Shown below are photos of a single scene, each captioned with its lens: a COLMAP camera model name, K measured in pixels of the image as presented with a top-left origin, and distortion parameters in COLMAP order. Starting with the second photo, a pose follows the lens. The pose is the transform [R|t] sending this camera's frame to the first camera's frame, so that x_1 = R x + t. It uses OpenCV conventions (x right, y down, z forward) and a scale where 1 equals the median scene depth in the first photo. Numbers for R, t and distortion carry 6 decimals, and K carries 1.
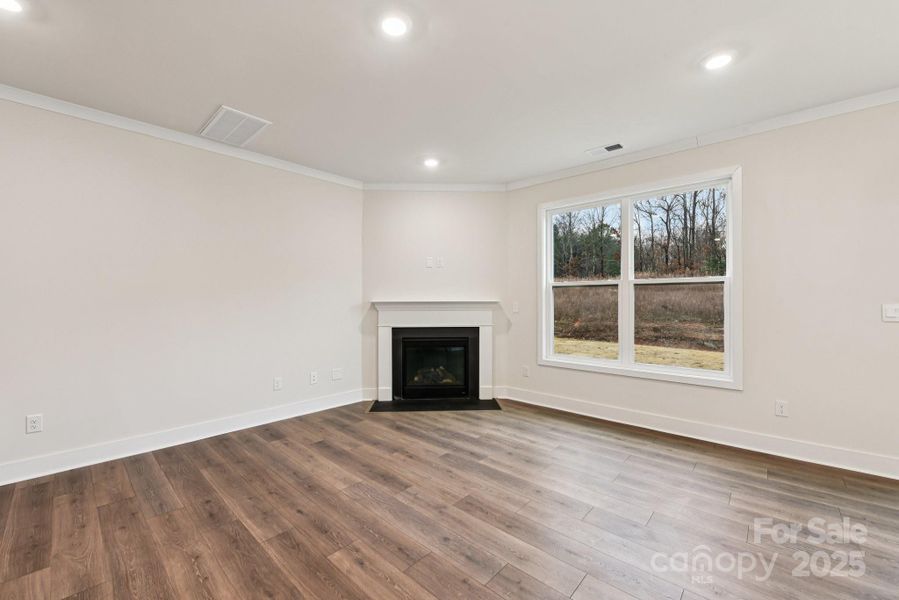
lens RADIAL K [[360.1, 0, 449.5], [0, 360.1, 300.0], [0, 0, 1]] dist [-0.017497, -0.000416]
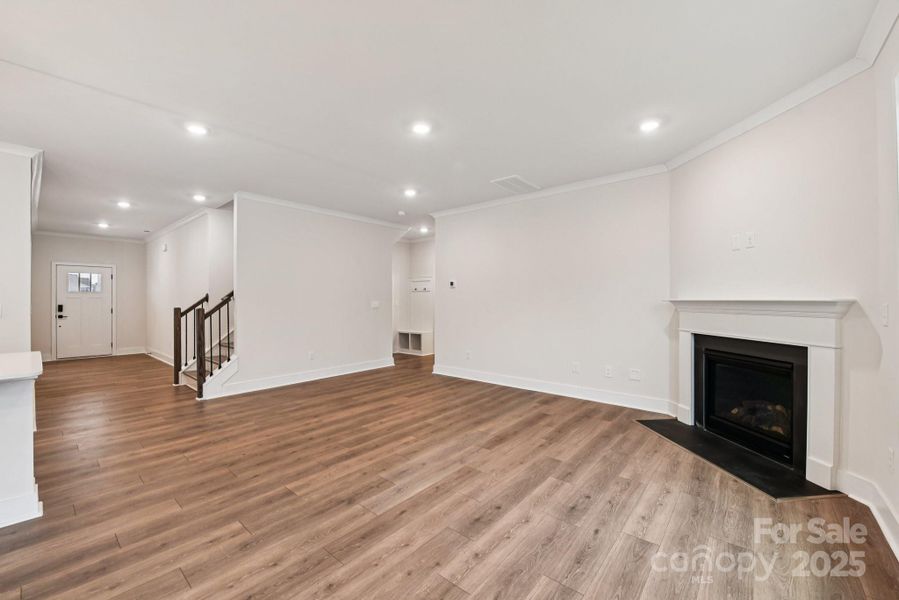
lens RADIAL K [[360.1, 0, 449.5], [0, 360.1, 300.0], [0, 0, 1]] dist [-0.017497, -0.000416]
pose [[0.036112, 0.000531, -0.999348, 0.795706], [0.000914, 0.999999, 0.000564, 0.003263], [0.999347, -0.000933, 0.036111, 0.581434]]
